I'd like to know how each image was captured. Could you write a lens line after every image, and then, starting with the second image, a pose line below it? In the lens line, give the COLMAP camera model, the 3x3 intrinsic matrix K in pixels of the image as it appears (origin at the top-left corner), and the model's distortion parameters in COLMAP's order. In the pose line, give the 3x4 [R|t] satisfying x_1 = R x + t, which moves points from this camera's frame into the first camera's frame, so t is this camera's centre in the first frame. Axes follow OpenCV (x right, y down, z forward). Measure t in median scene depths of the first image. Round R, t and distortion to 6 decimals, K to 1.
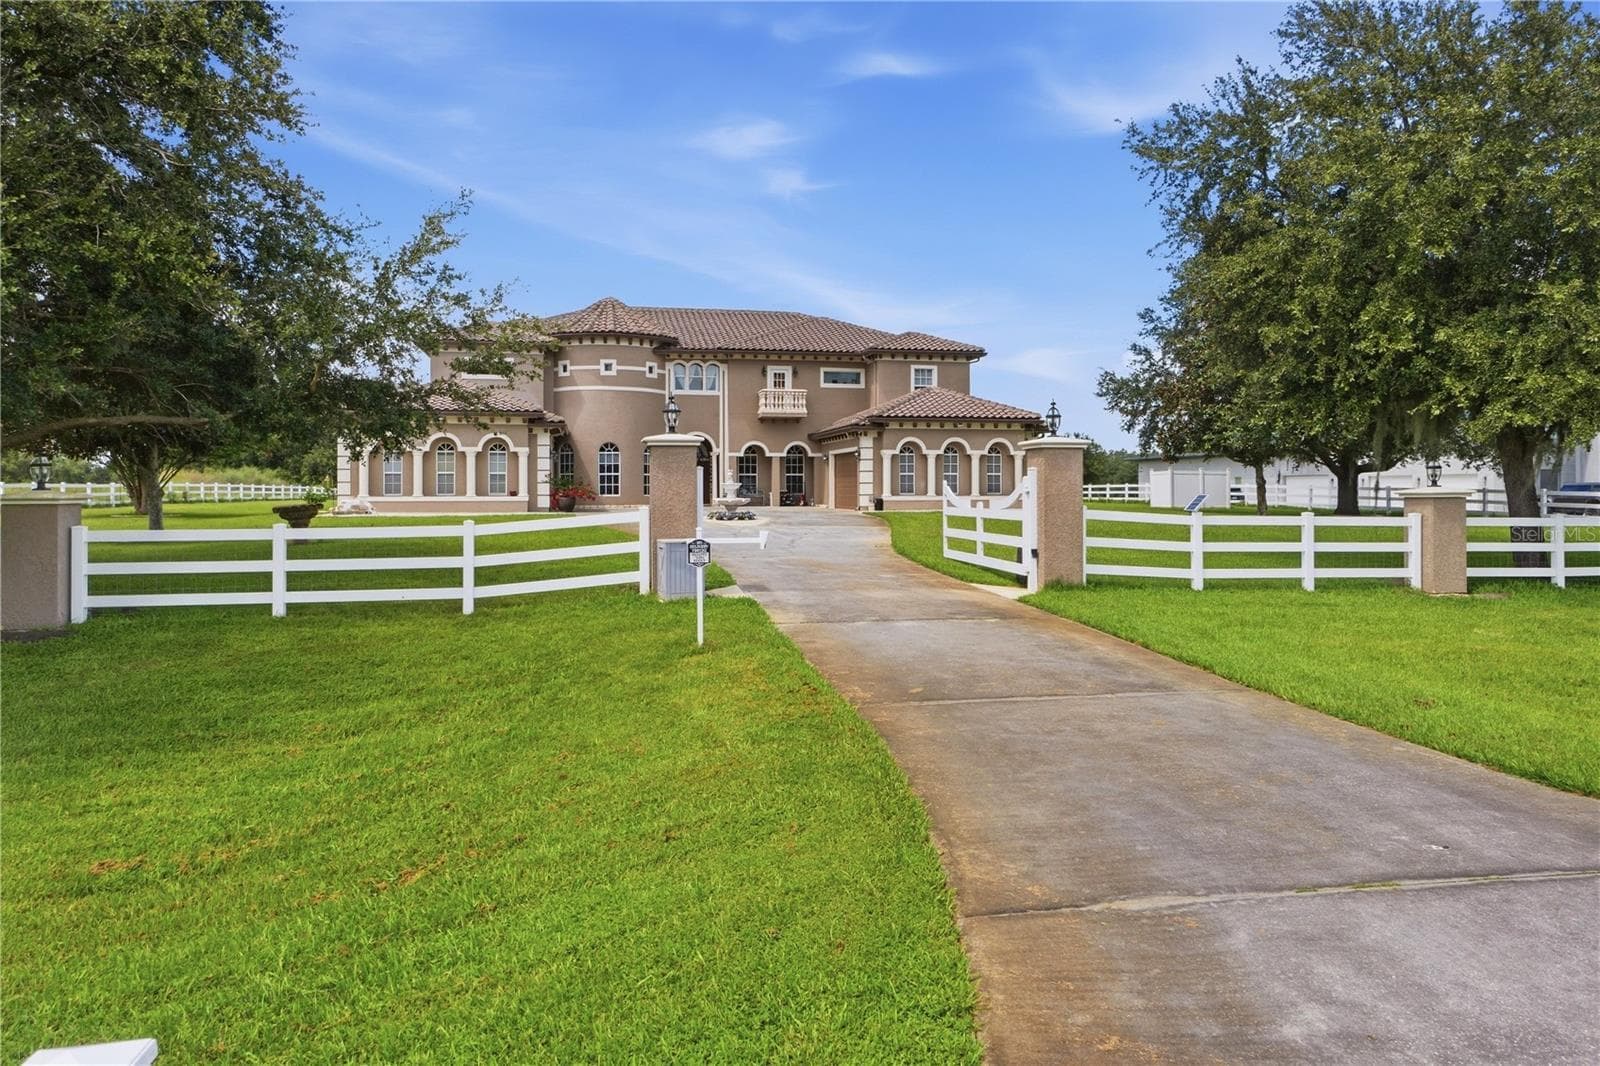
lens RADIAL K [[1048.8, 0, 797.4], [0, 1048.8, 485.6], [0, 0, 1]] dist [0.011734, -0.000325]
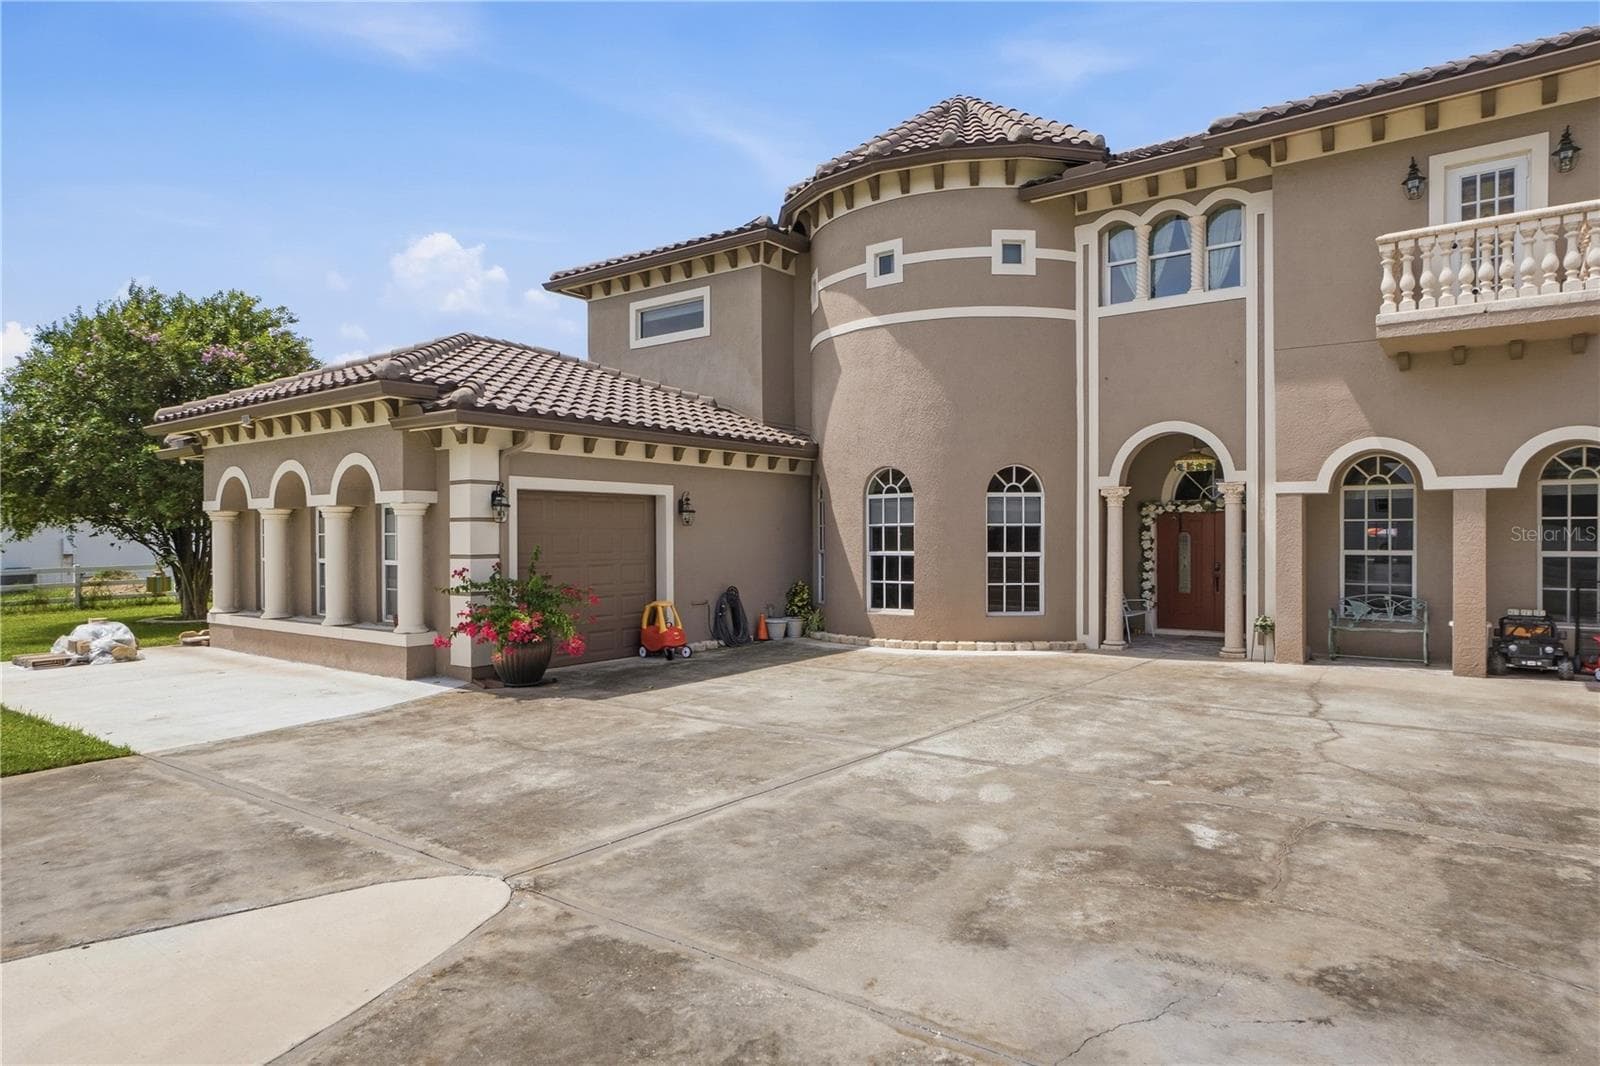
lens RADIAL K [[950.3, 0, 792.8], [0, 950.3, 548.5], [0, 0, 1]] dist [-0.014705, 0.011783]
pose [[0.664730, 0.008917, -0.747031, 0.047697], [0.005371, 0.999846, 0.016714, -0.018698], [0.747065, -0.015123, 0.664579, 0.750432]]
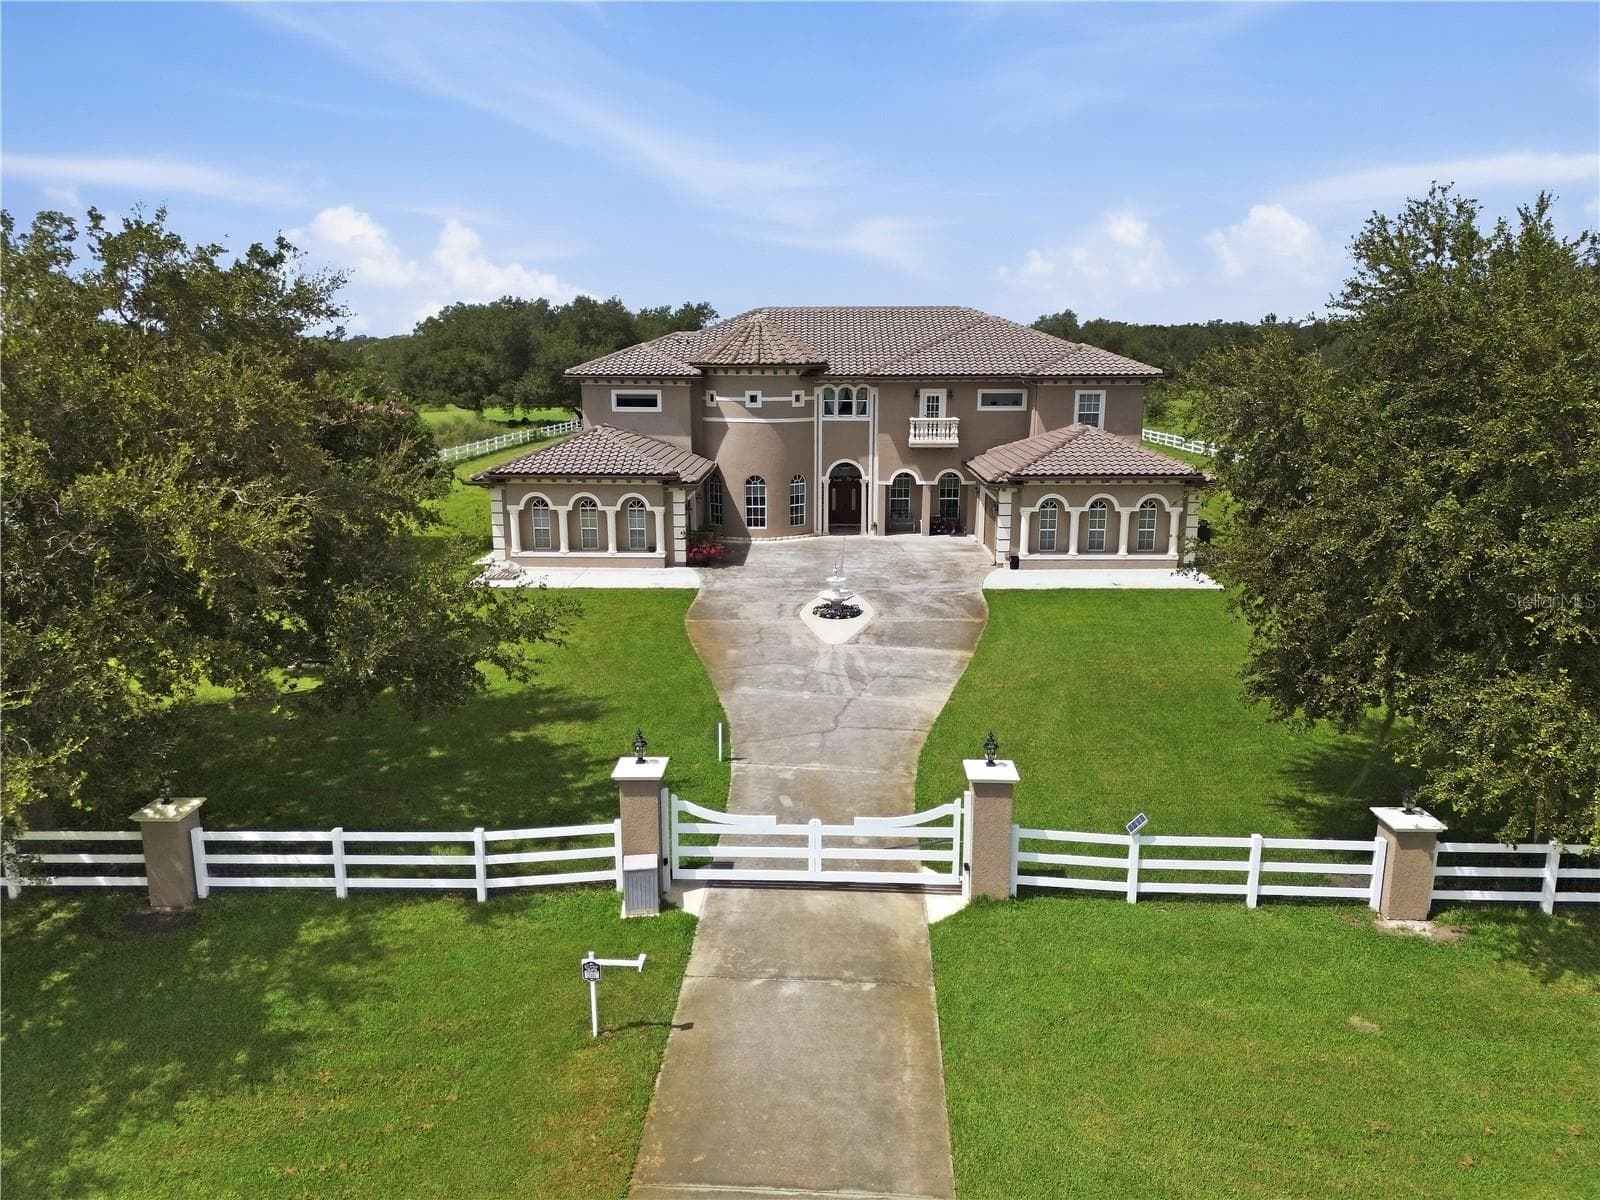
lens RADIAL K [[1120.8, 0, 800.6], [0, 1120.8, 603.5], [0, 0, 1]] dist [0.079039, -0.085138]
pose [[0.974789, 0.049955, -0.217465, 0.102125], [-0.000049, 0.974664, 0.223675, -0.161033], [0.223129, -0.218025, 0.950094, -0.035865]]
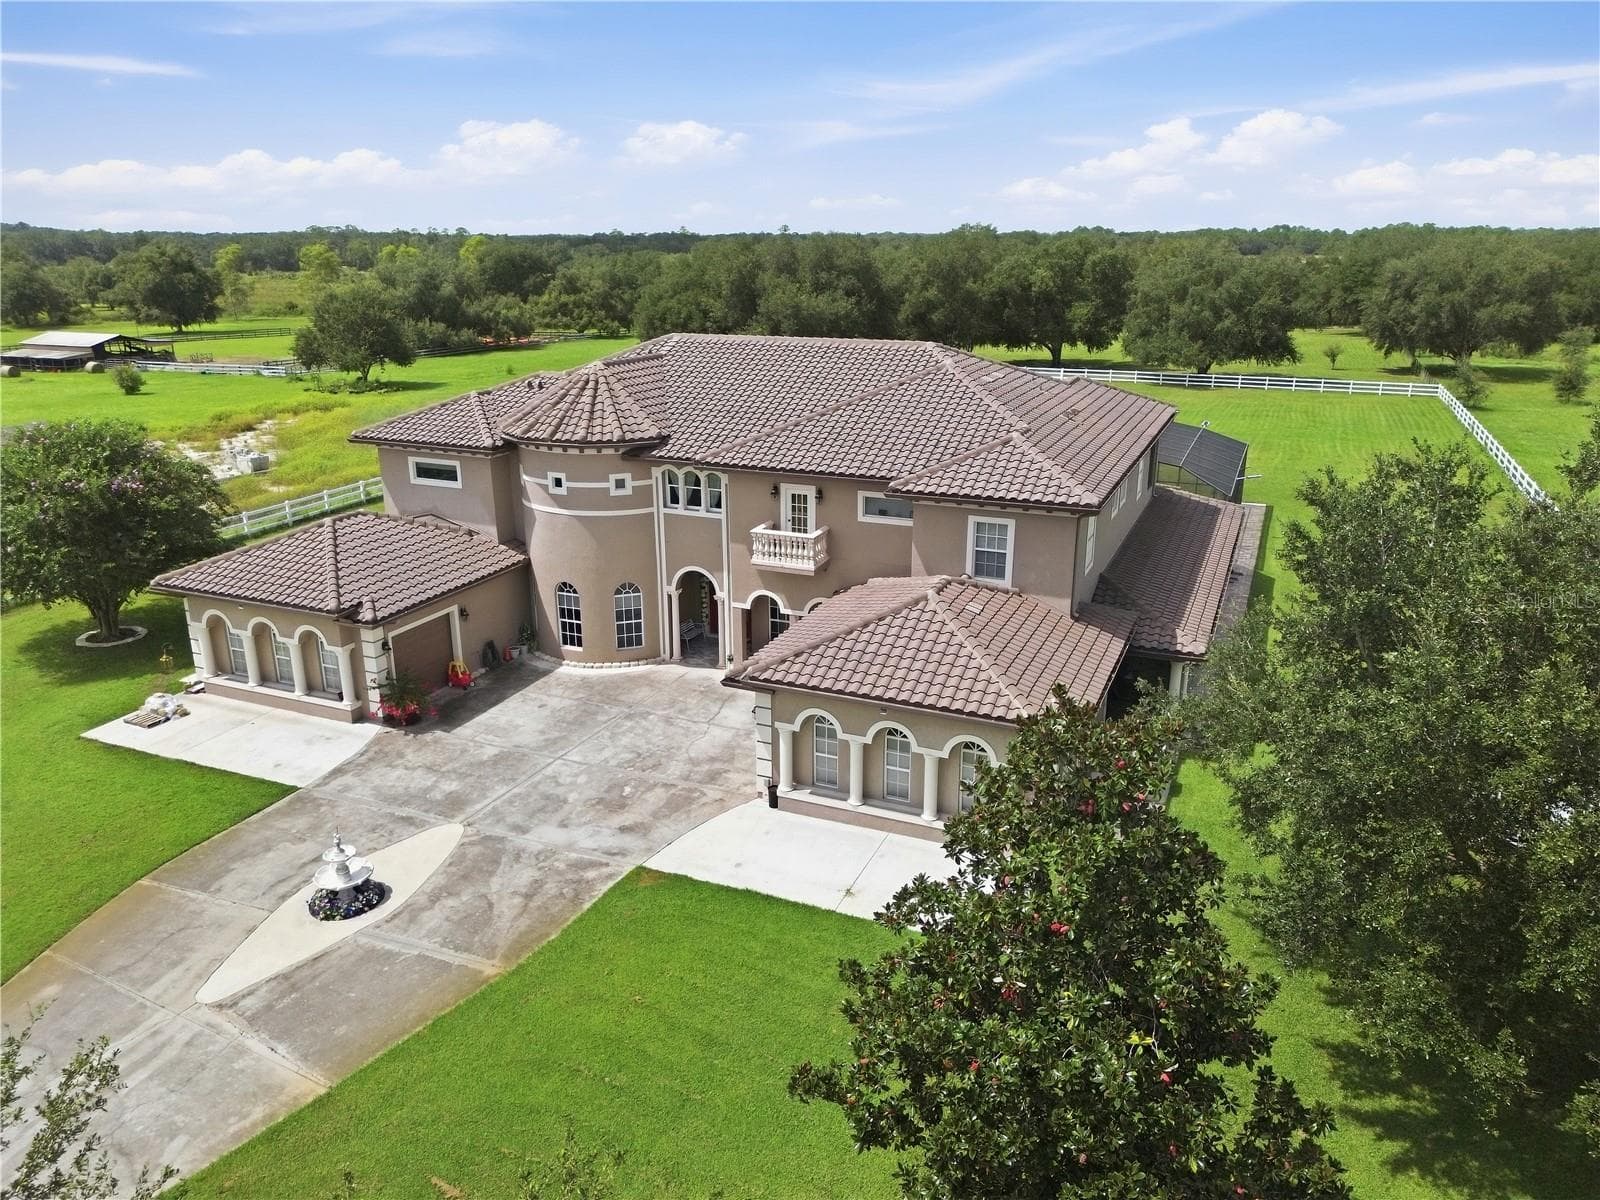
lens RADIAL K [[1120.8, 0, 806.7], [0, 1120.8, 605.1], [0, 0, 1]] dist [0.079039, -0.085138]
pose [[0.822318, 0.176047, -0.541111, 0.398714], [0.003320, 0.949438, 0.313938, -0.276357], [0.569019, -0.259954, 0.780155, 0.464814]]
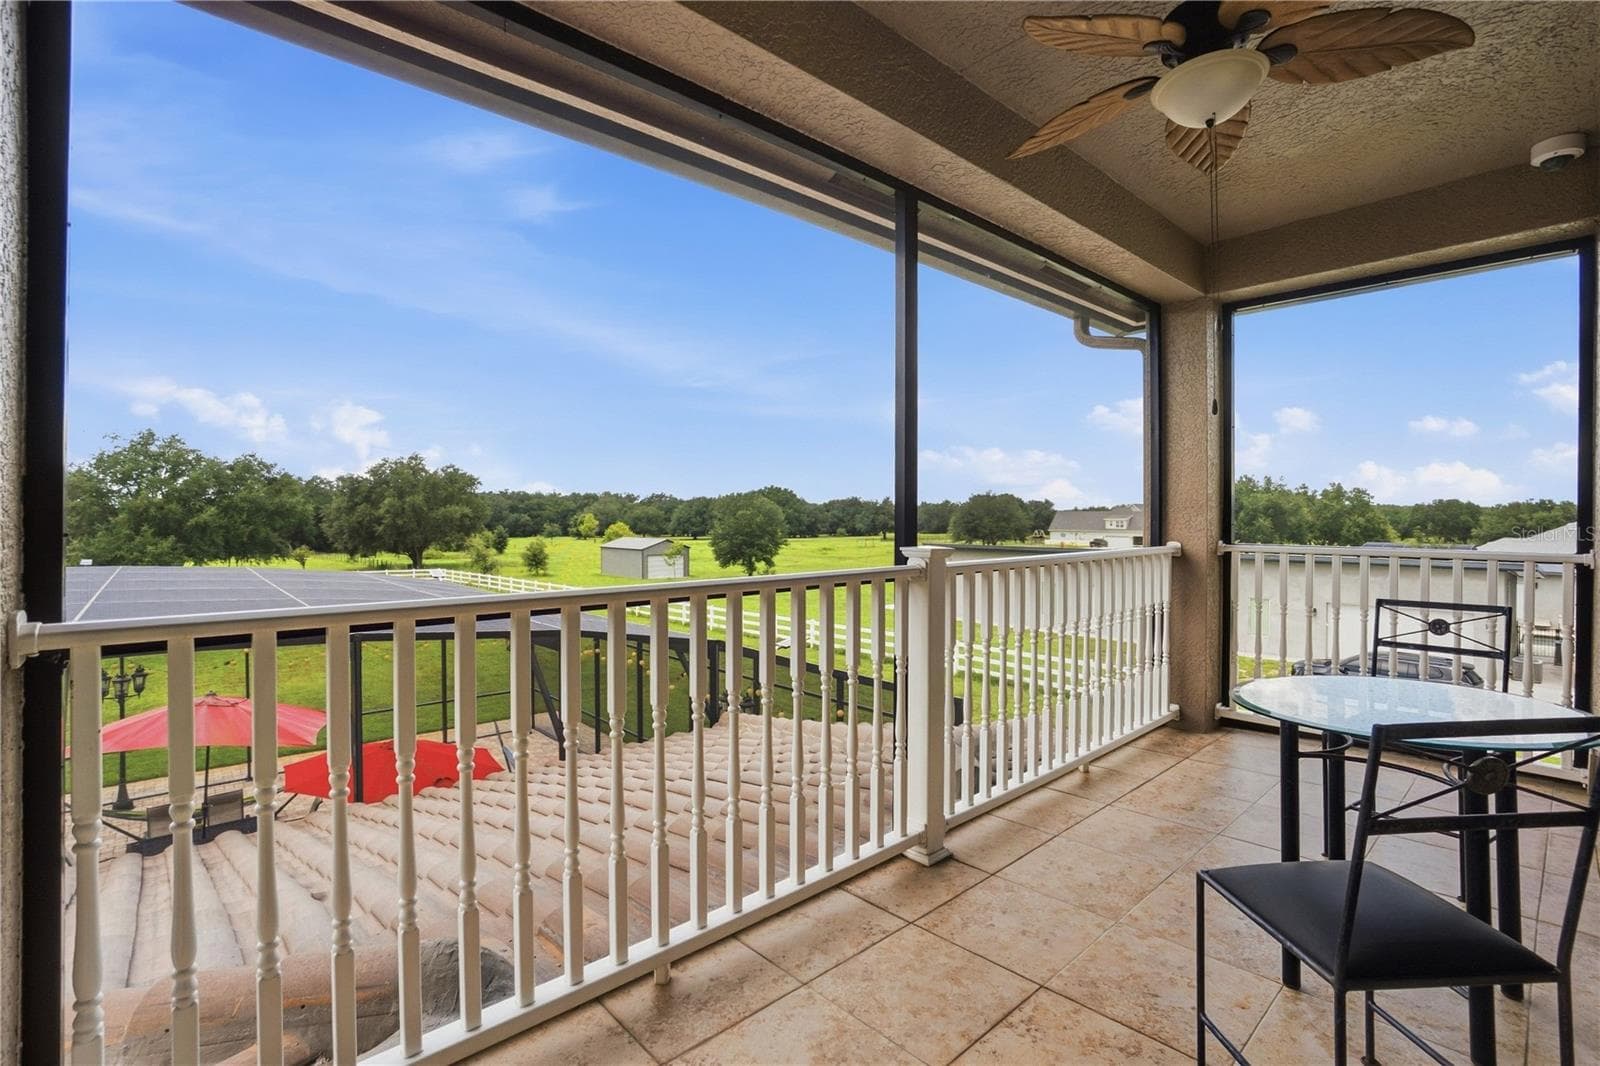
lens RADIAL K [[727.3, 0, 789.9], [0, 727.3, 520.6], [0, 0, 1]] dist [-0.032645, -0.000437]
pose [[0.864324, 0.002122, 0.502931, -0.002630], [-0.007442, 0.999936, 0.008570, -0.098180], [-0.502881, -0.011150, 0.864284, 1.349519]]
